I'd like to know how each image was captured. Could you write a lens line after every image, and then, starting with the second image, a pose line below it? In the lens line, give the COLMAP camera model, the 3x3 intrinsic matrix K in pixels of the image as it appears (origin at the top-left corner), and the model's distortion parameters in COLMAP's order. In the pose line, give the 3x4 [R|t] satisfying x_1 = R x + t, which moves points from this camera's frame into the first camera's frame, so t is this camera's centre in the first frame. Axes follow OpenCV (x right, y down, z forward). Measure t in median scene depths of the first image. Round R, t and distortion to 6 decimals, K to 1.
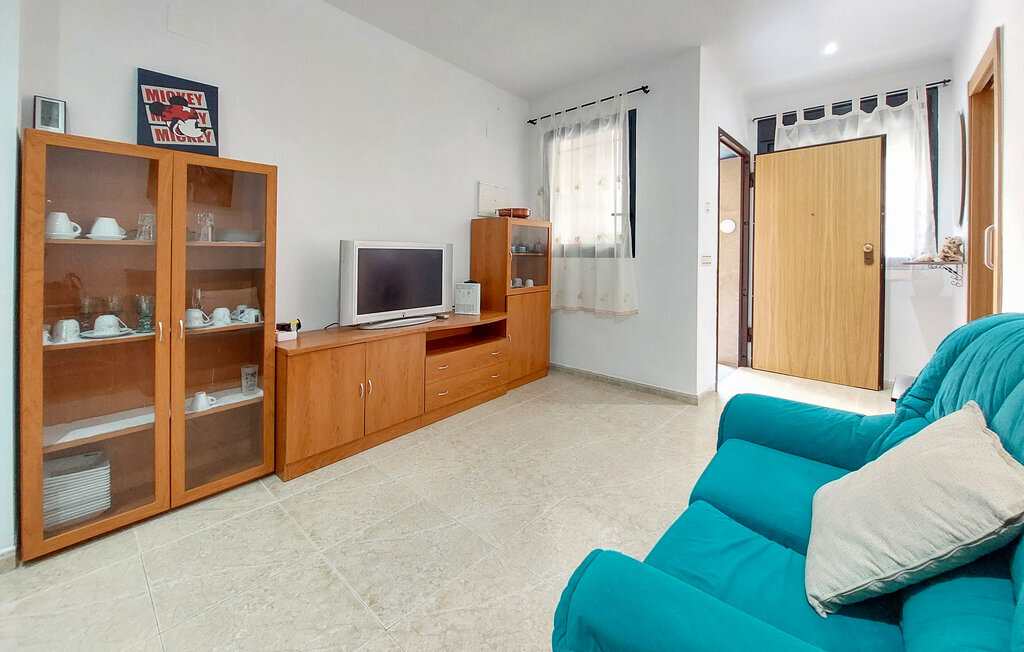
lens RADIAL K [[392.5, 0, 511.0], [0, 392.5, 261.7], [0, 0, 1]] dist [0.001102, 0.000143]
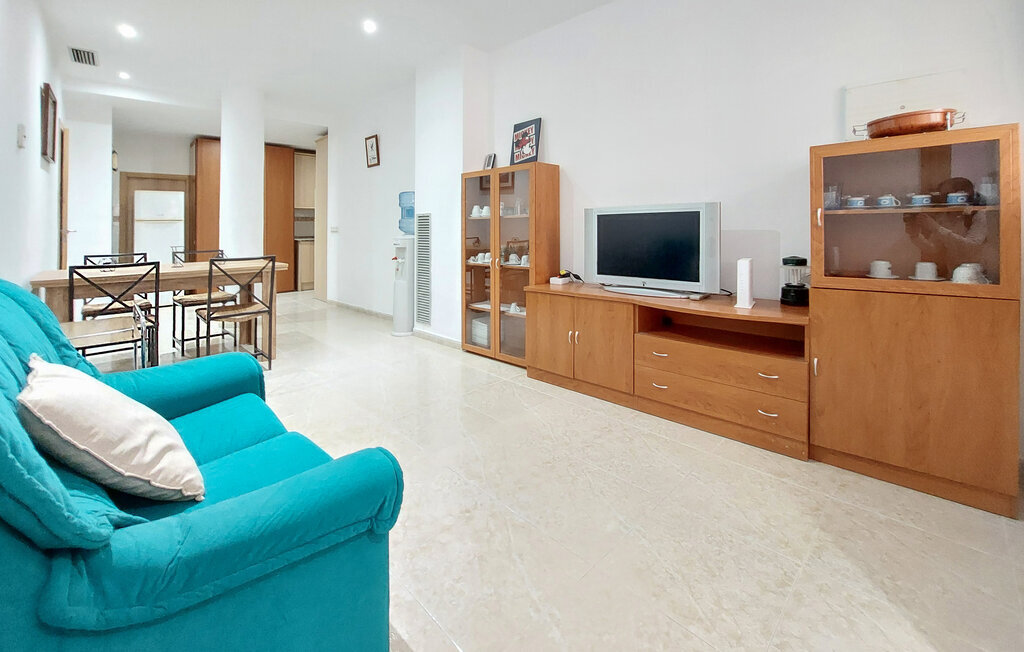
lens RADIAL K [[403.9, 0, 511.7], [0, 403.9, 227.5], [0, 0, 1]] dist [-0.046131, 0.000250]
pose [[-0.030801, -0.002947, -0.999521, 0.883419], [-0.000107, 0.999996, -0.002945, 0.006764], [0.999526, 0.000016, -0.030801, 0.936313]]
